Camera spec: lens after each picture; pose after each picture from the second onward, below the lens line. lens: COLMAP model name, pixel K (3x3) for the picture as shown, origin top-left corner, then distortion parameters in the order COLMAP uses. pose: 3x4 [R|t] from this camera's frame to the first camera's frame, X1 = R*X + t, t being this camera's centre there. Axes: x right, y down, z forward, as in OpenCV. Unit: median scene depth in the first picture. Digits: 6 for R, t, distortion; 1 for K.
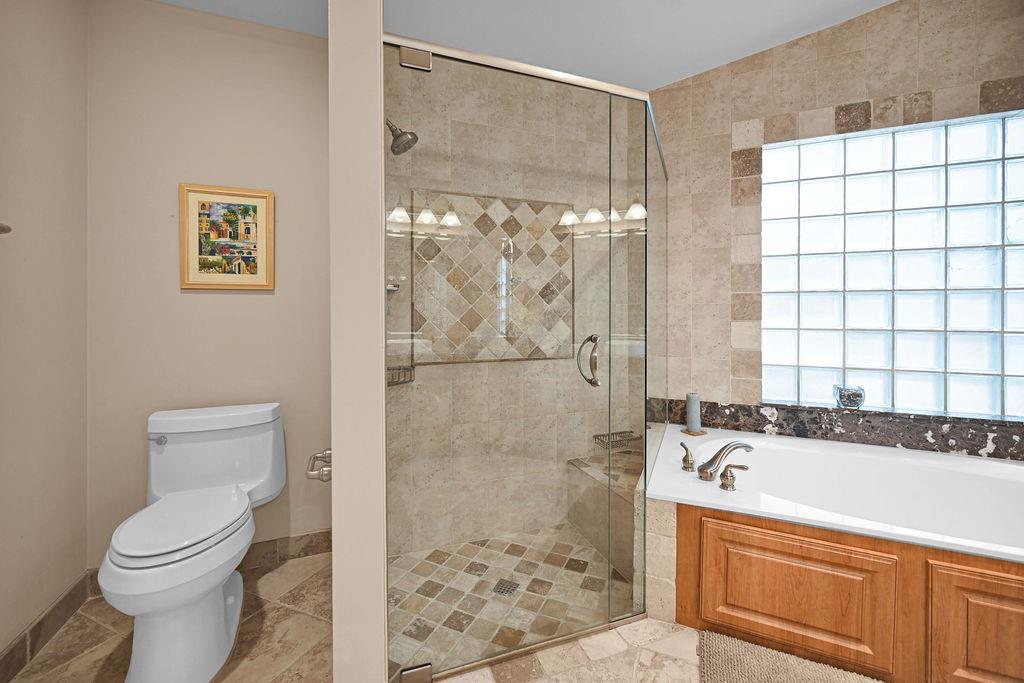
lens RADIAL K [[413.9, 0, 513.9], [0, 413.9, 313.7], [0, 0, 1]] dist [0.000698, -0.000118]
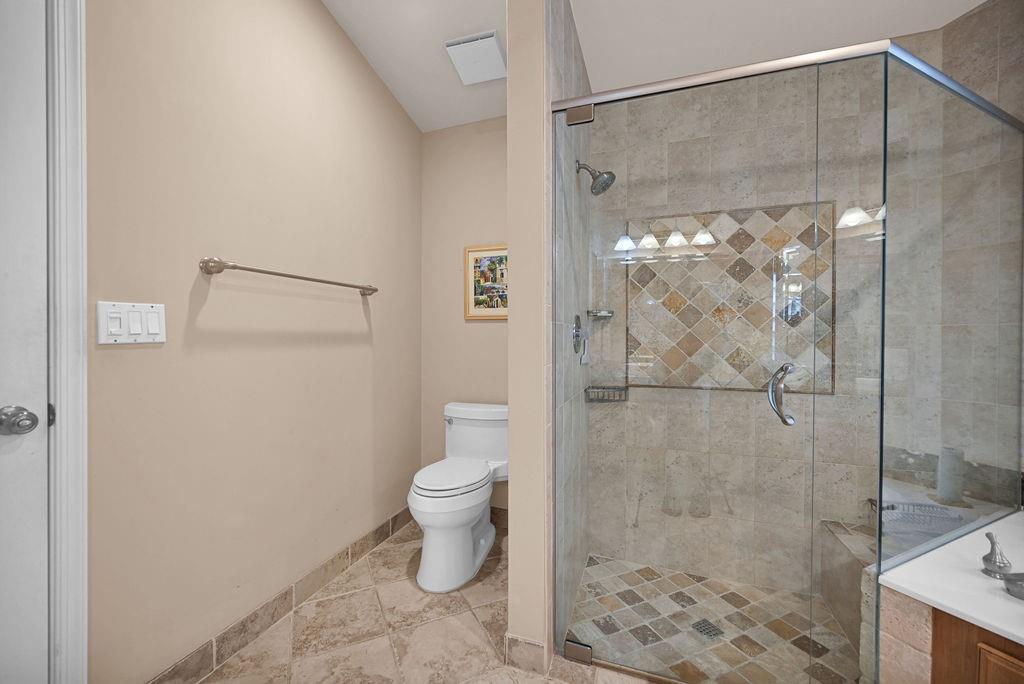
lens RADIAL K [[411.4, 0, 515.5], [0, 411.4, 341.5], [0, 0, 1]] dist [0.001189, 0.000149]
pose [[0.767964, 0.009629, -0.640421, 0.211728], [-0.003927, 0.999939, 0.010326, -0.000087], [0.640481, -0.005415, 0.767955, 0.005226]]
